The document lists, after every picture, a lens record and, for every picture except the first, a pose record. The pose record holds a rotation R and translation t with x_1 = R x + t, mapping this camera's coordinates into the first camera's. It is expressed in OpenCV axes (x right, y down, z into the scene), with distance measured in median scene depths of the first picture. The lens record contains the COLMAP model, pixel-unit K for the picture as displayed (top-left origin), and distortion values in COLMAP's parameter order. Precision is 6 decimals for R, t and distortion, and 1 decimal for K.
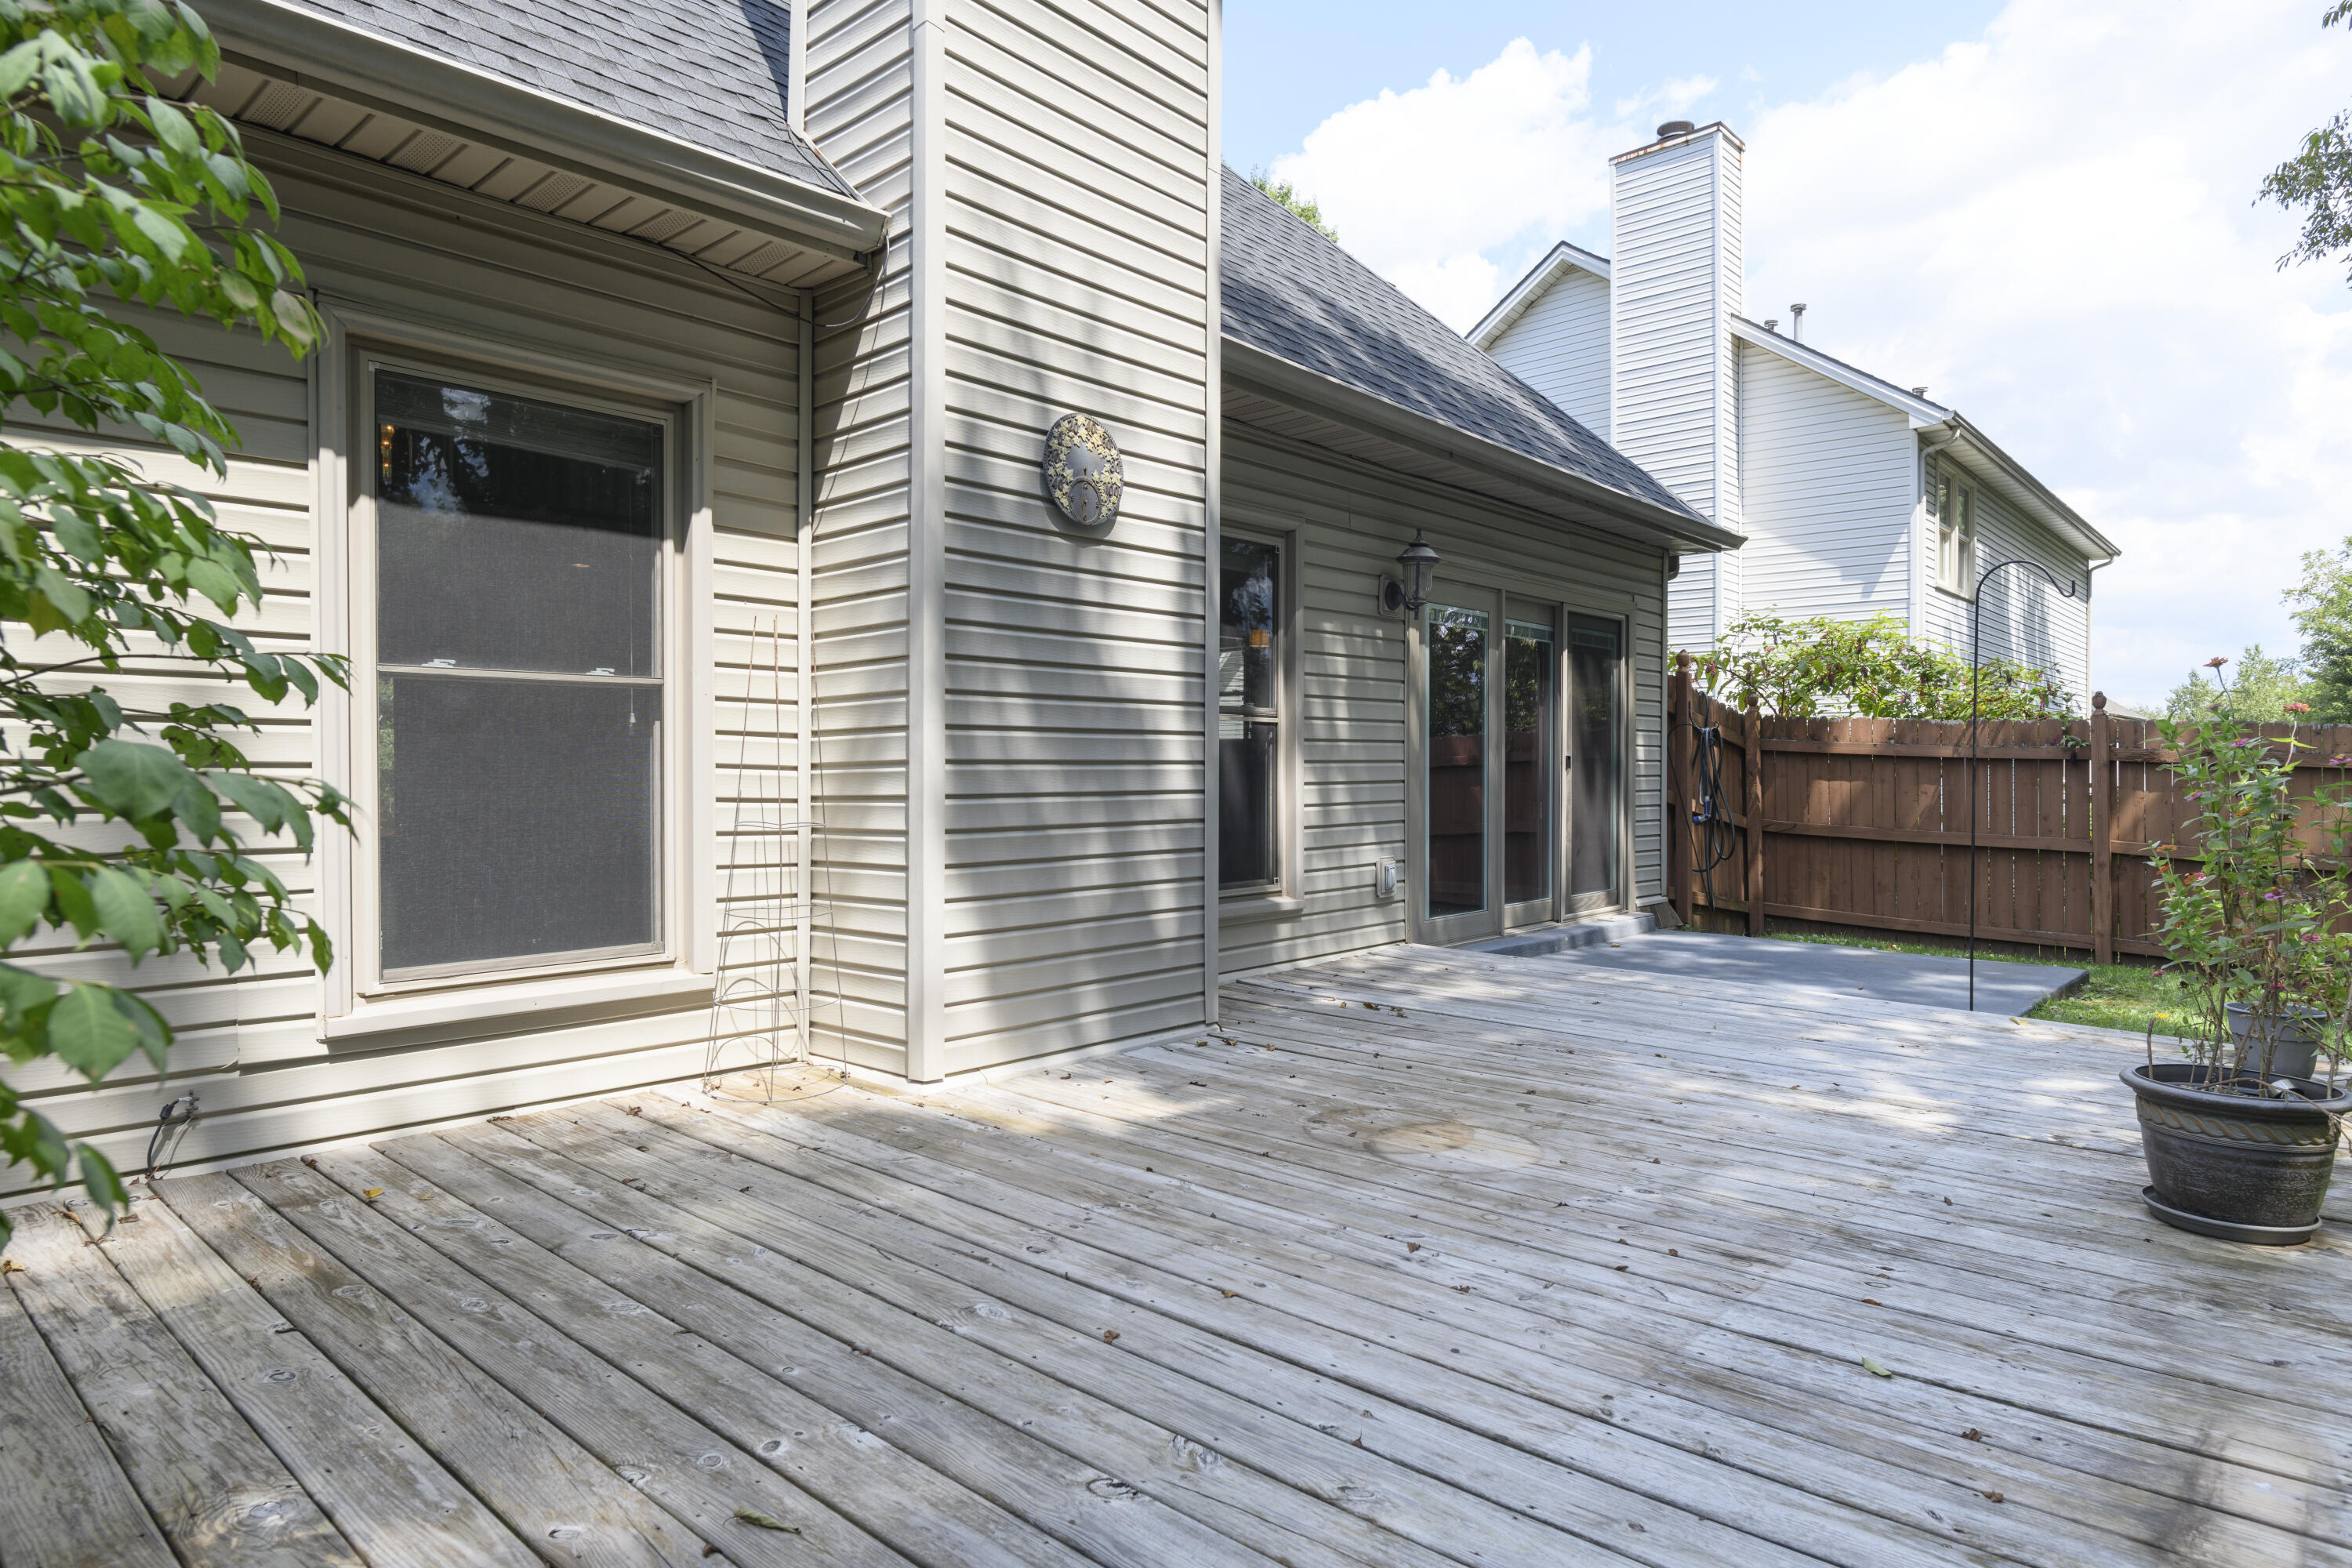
lens RADIAL K [[1344.1, 0, 1171.0], [0, 1344.1, 786.2], [0, 0, 1]] dist [-0.005163, 0.000797]
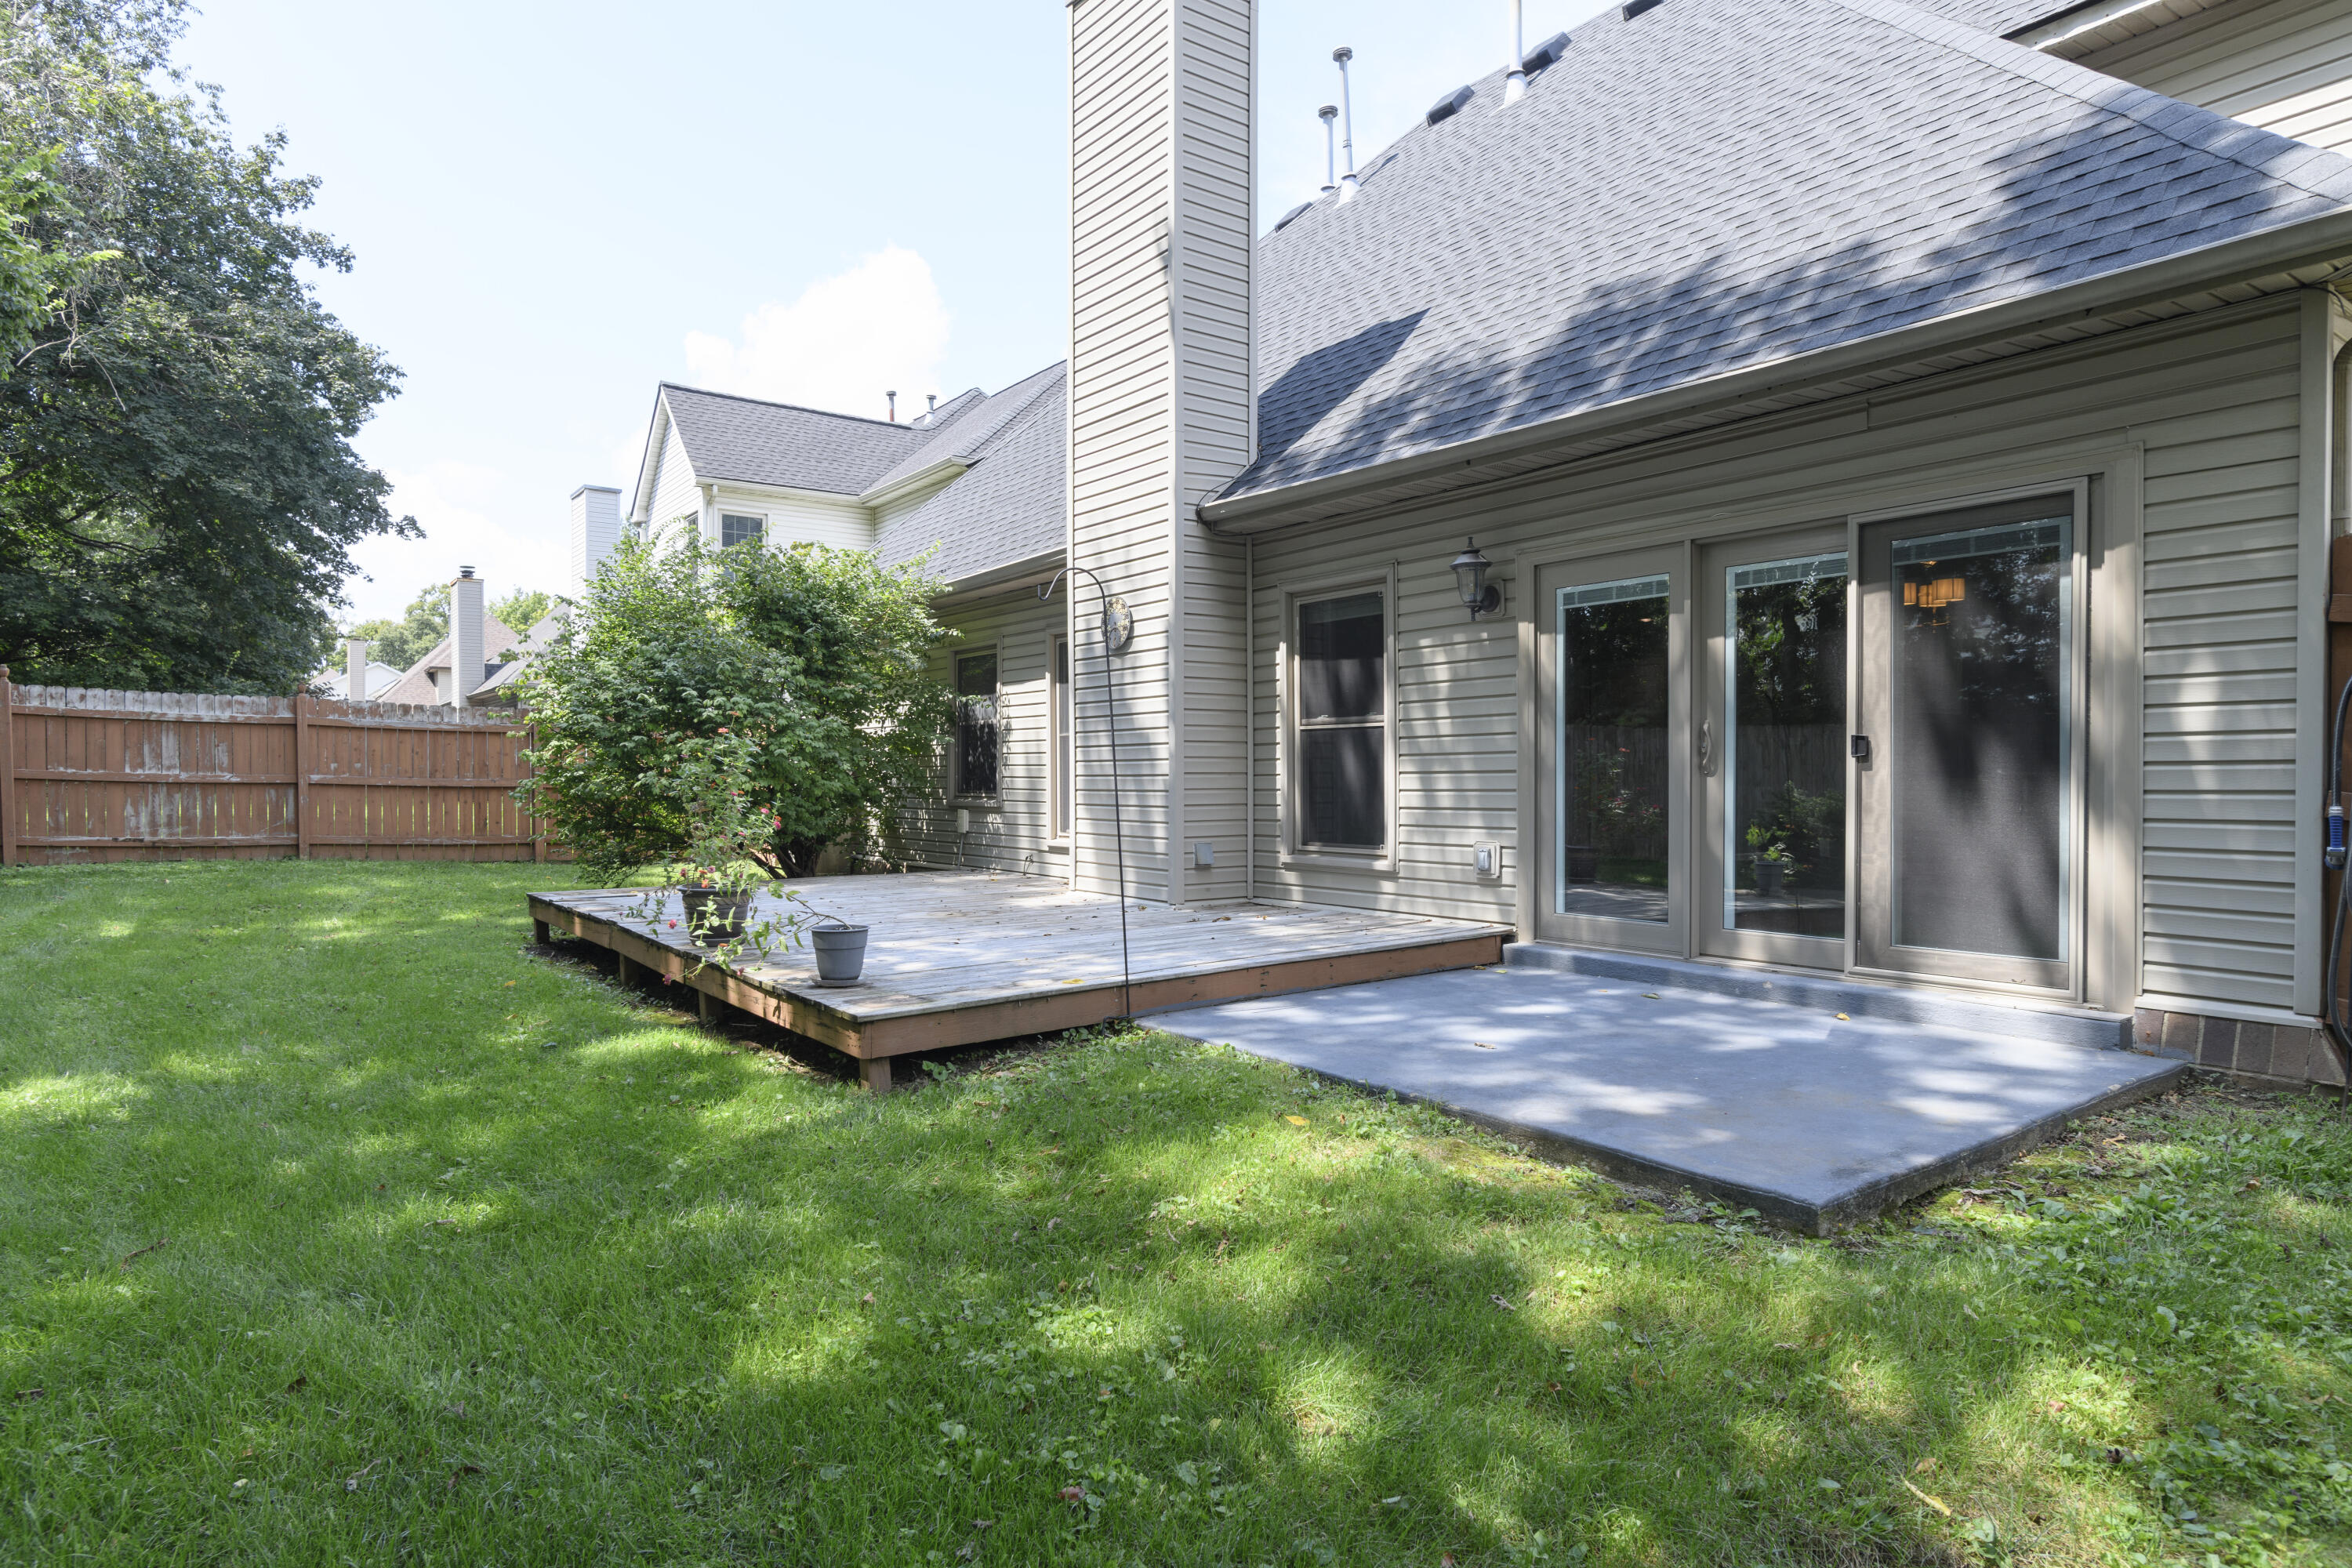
lens RADIAL K [[1338.0, 0, 1173.3], [0, 1338.0, 787.4], [0, 0, 1]] dist [-0.005647, 0.001548]
pose [[-0.205386, 0.006830, -0.978657, 1.400953], [-0.011391, 0.999891, 0.009369, 0.002734], [0.978615, 0.013072, -0.205286, 1.075979]]
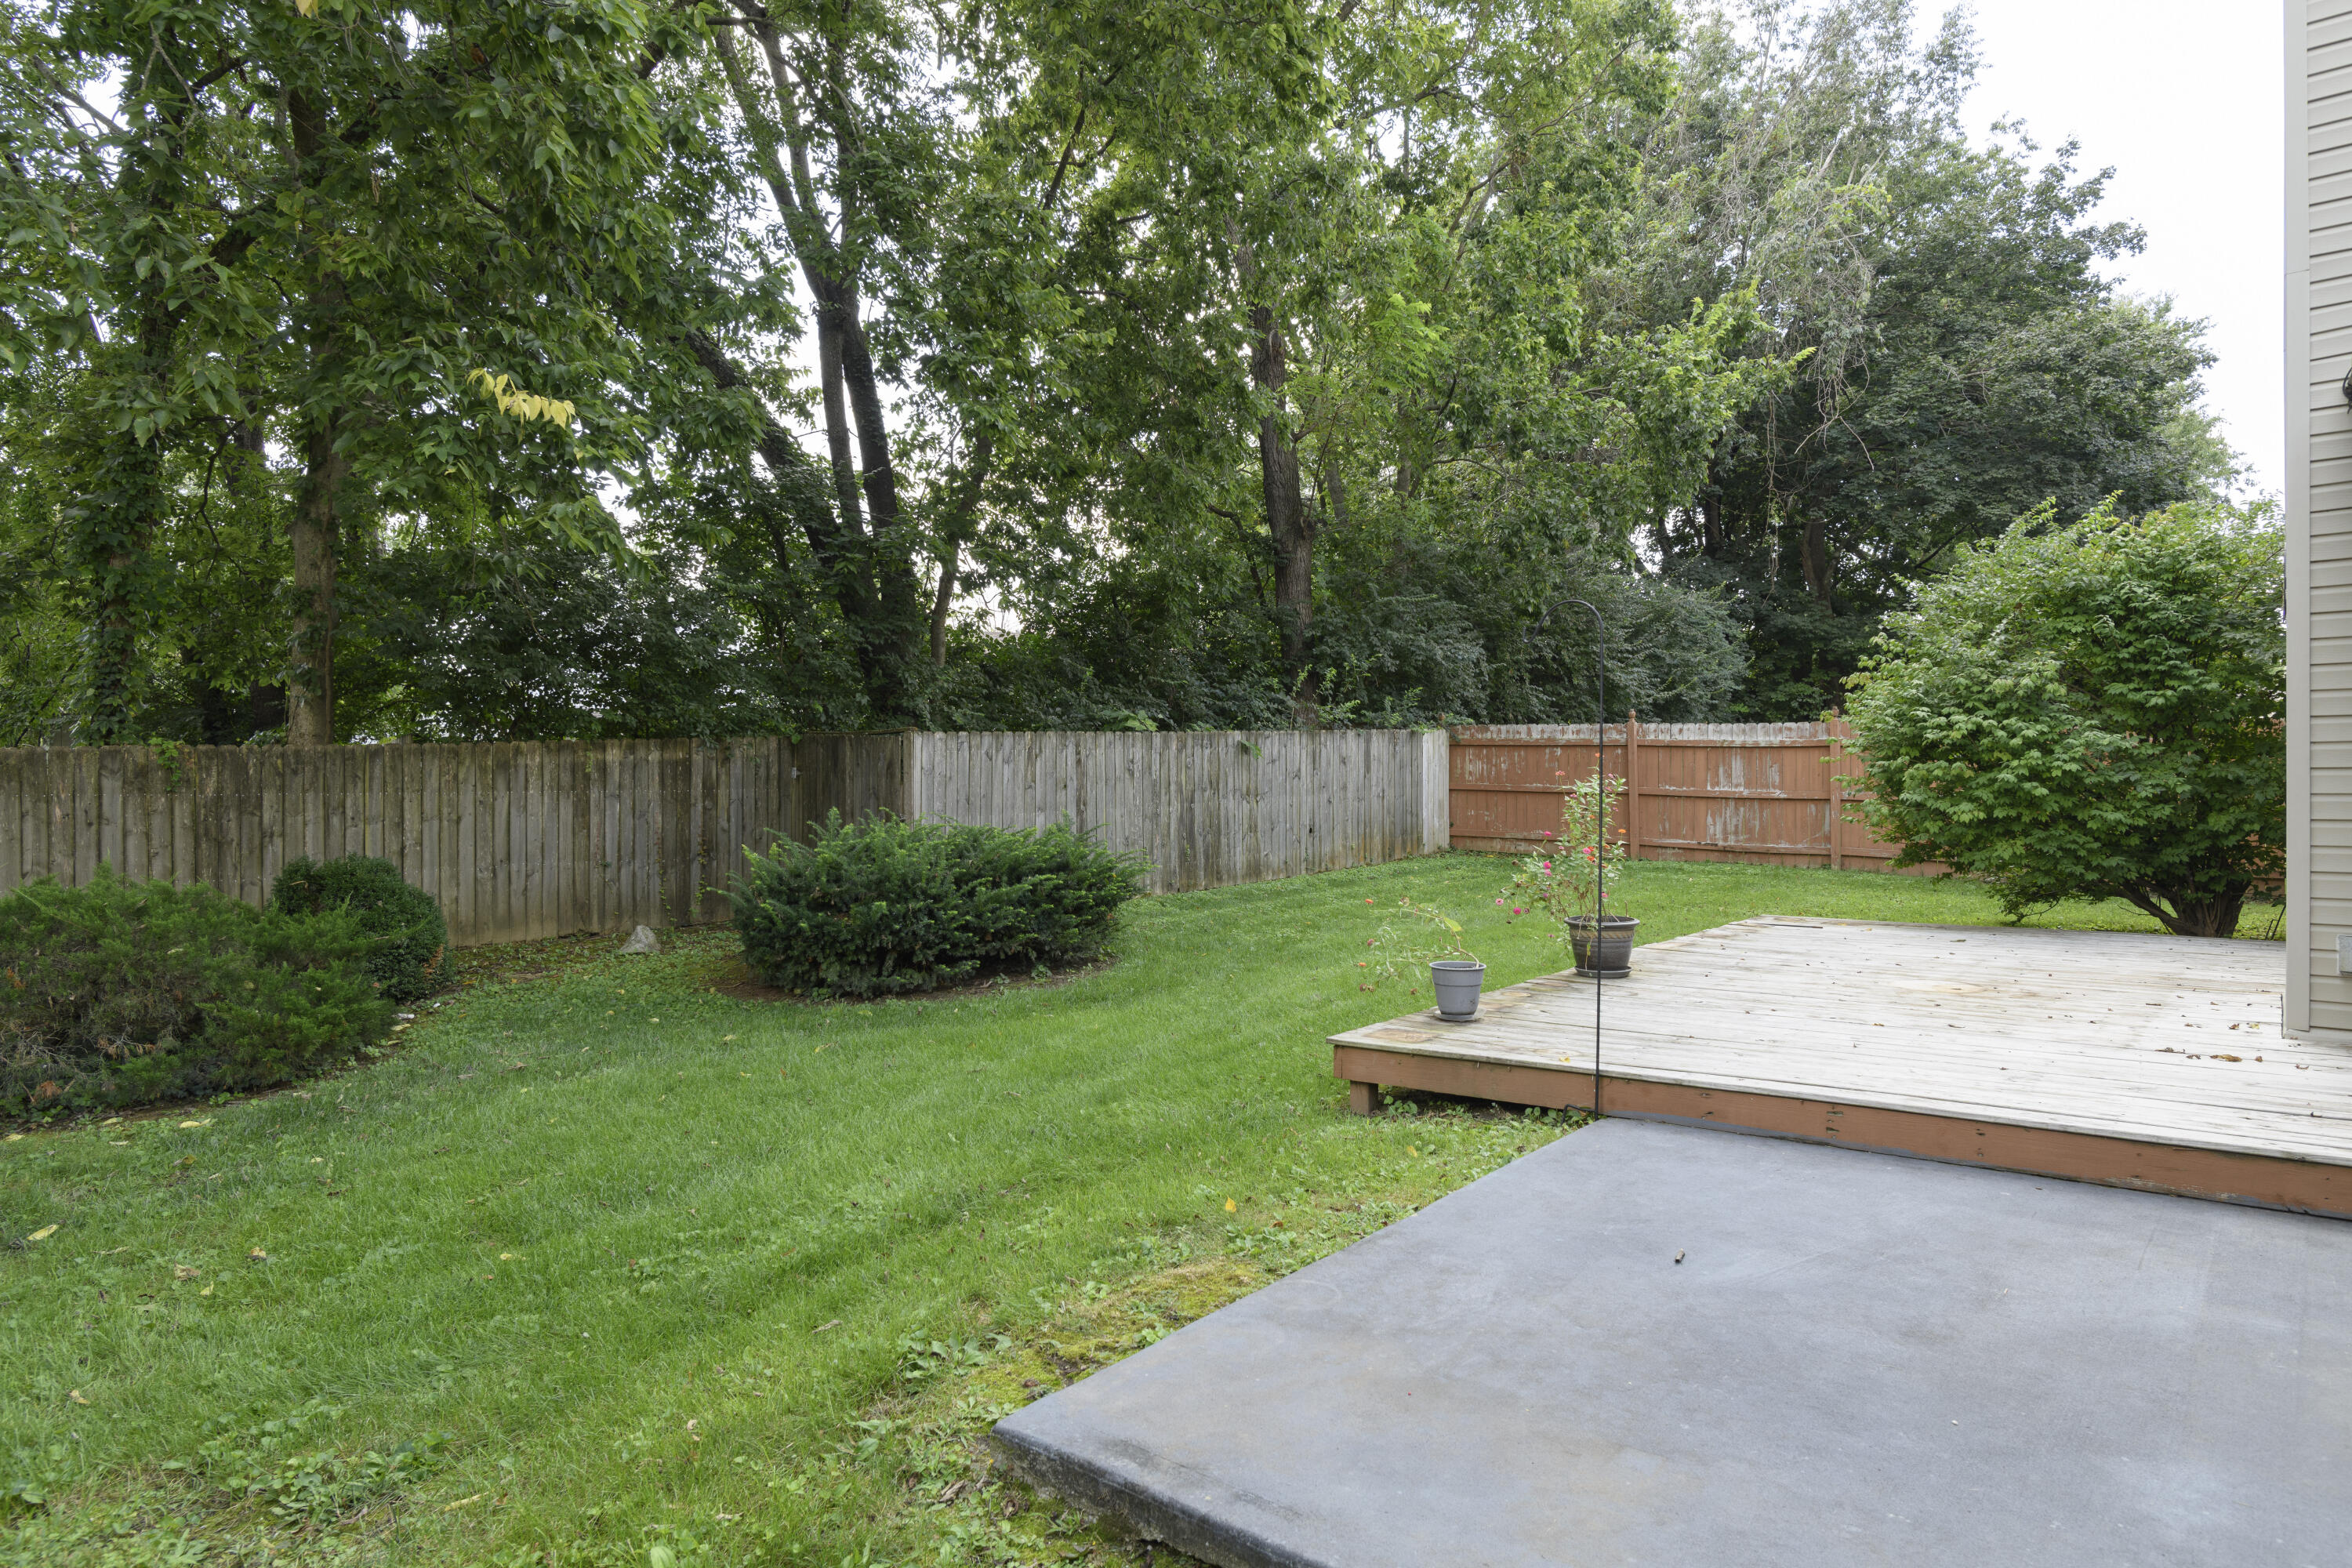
lens RADIAL K [[1344.1, 0, 1171.0], [0, 1344.1, 786.2], [0, 0, 1]] dist [-0.005163, 0.000797]
pose [[-0.999110, 0.003669, -0.042016, 0.799280], [0.002970, 0.999856, 0.016694, -0.037876], [0.042071, 0.016554, -0.998977, 1.637300]]
